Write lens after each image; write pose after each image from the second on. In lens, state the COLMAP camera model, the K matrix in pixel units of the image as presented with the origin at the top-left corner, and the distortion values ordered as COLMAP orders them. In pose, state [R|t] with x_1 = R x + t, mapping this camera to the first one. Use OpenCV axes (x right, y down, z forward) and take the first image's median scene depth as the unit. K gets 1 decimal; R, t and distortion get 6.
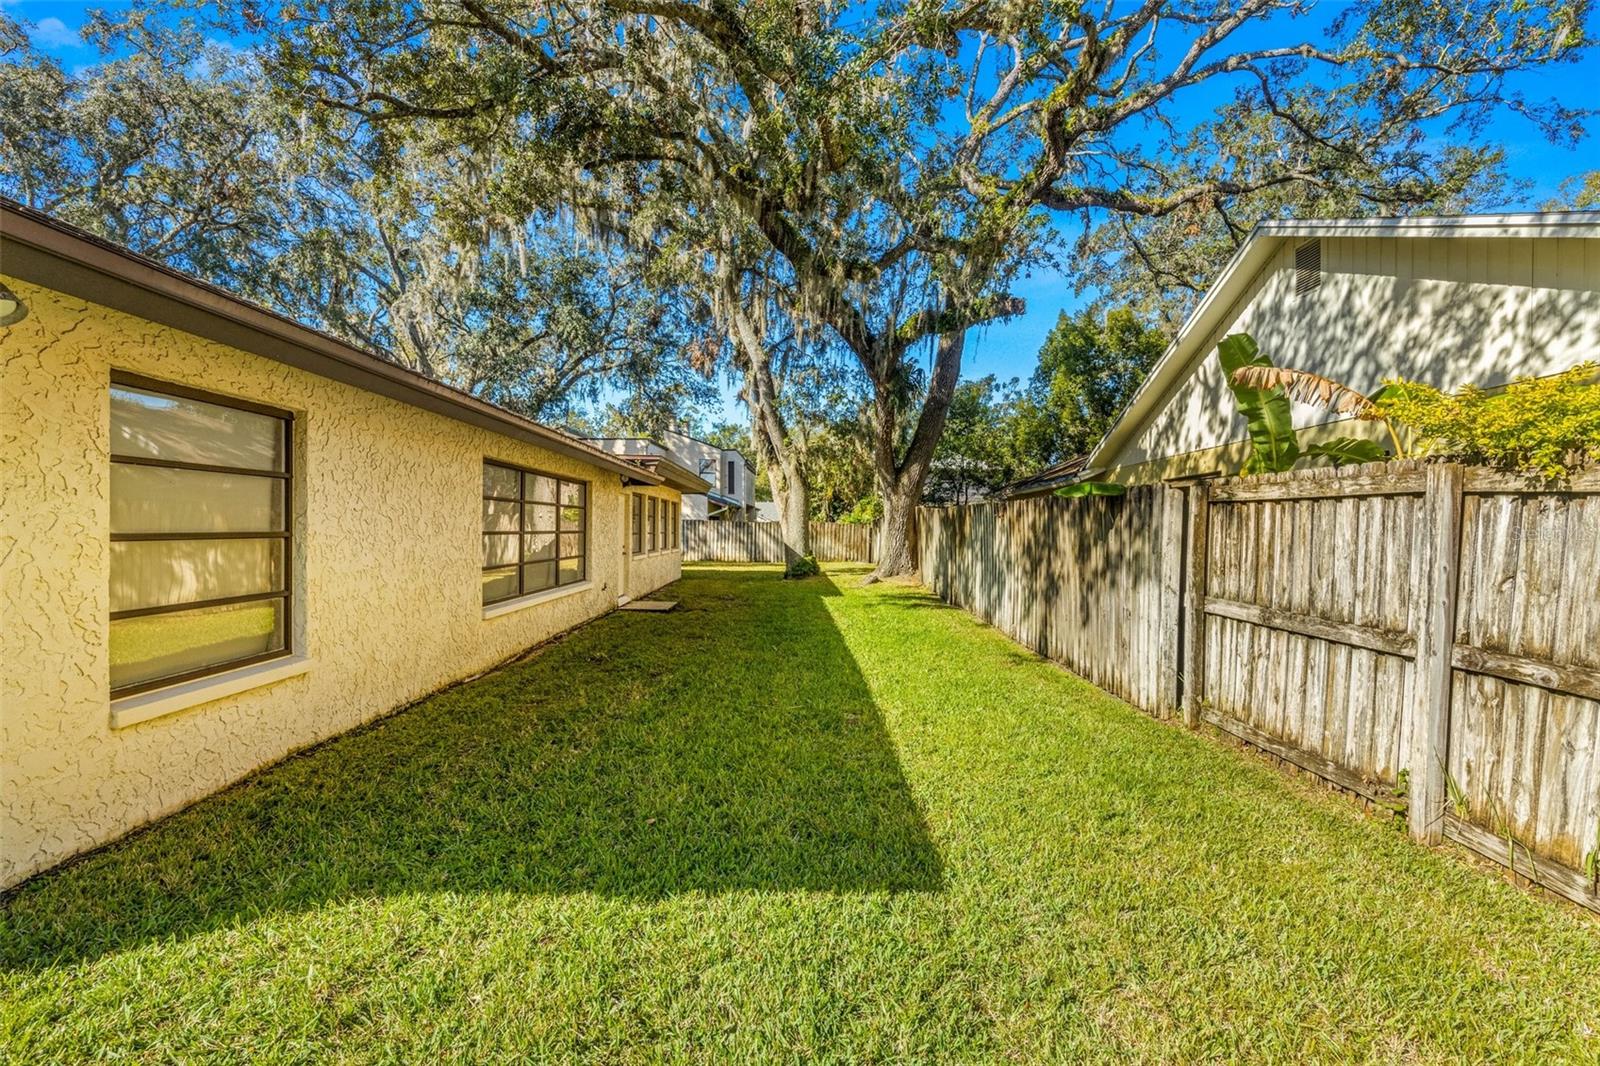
lens RADIAL K [[717.8, 0, 800.0], [0, 717.8, 533.0], [0, 0, 1]] dist [-0.000773, 0.000143]
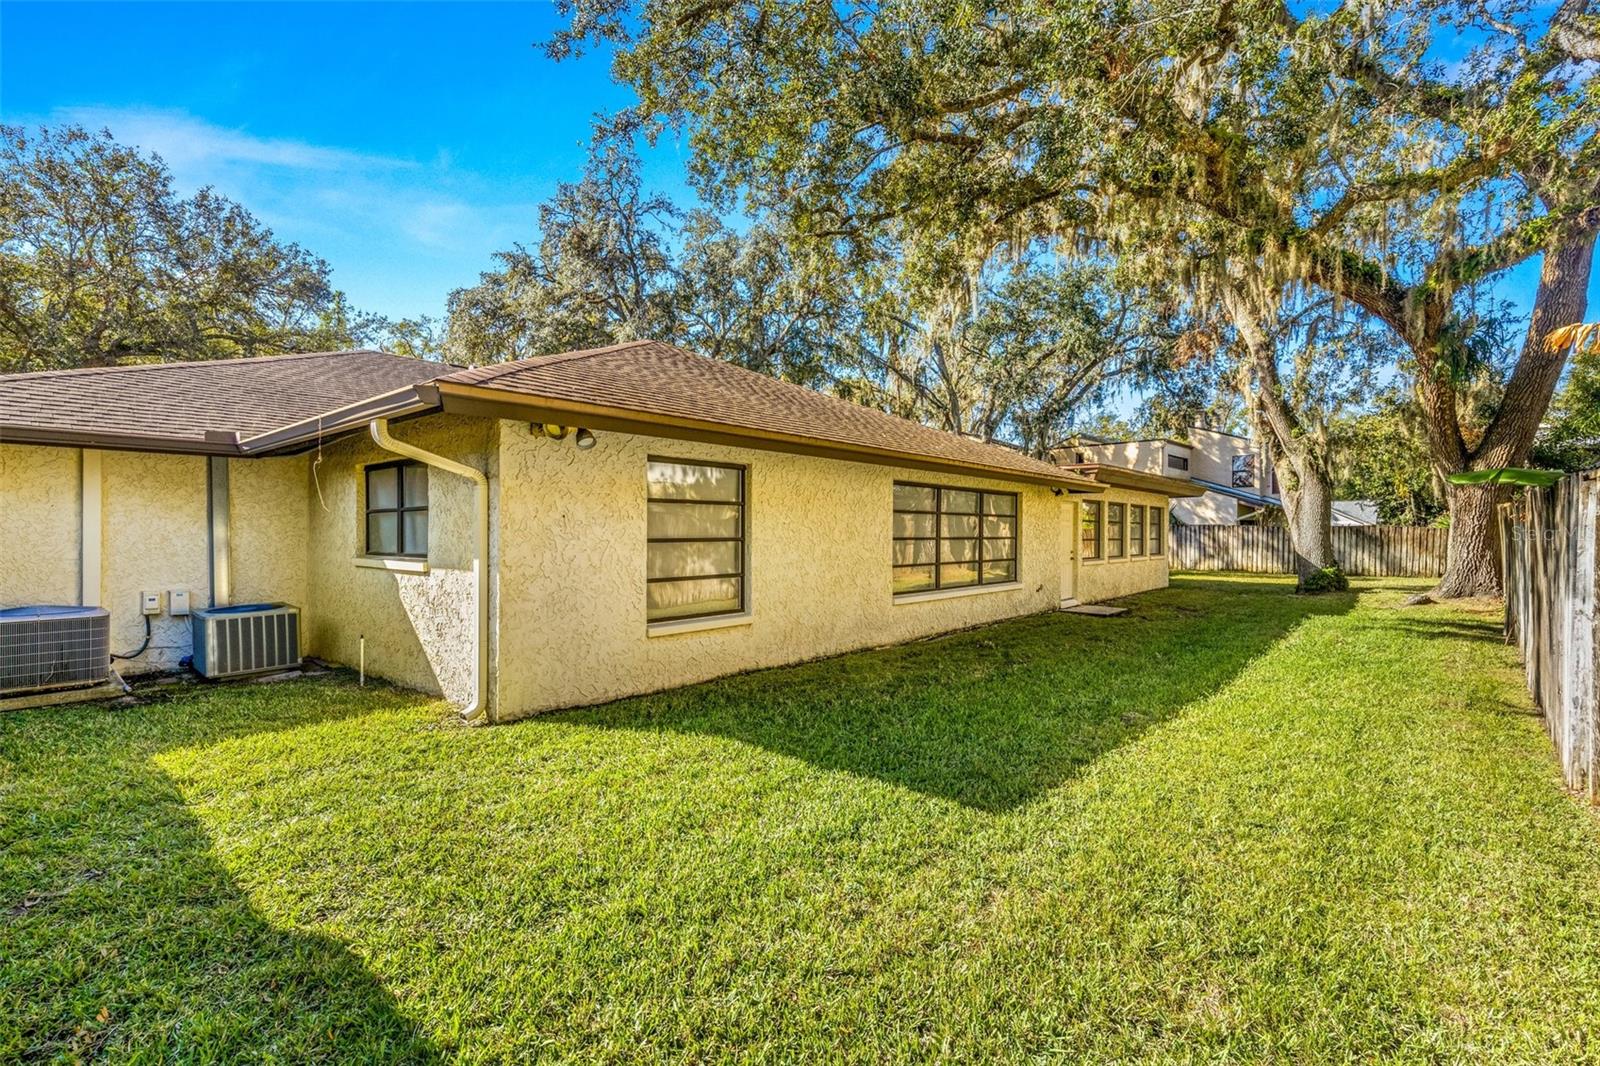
lens RADIAL K [[728.7, 0, 800.0], [0, 728.7, 533.0], [0, 0, 1]] dist [0.002490, 0.000163]
pose [[0.729374, -0.003236, -0.684108, 0.186920], [-0.002371, 0.999971, -0.007257, -0.000167], [0.684112, 0.006915, 0.729345, -0.046571]]
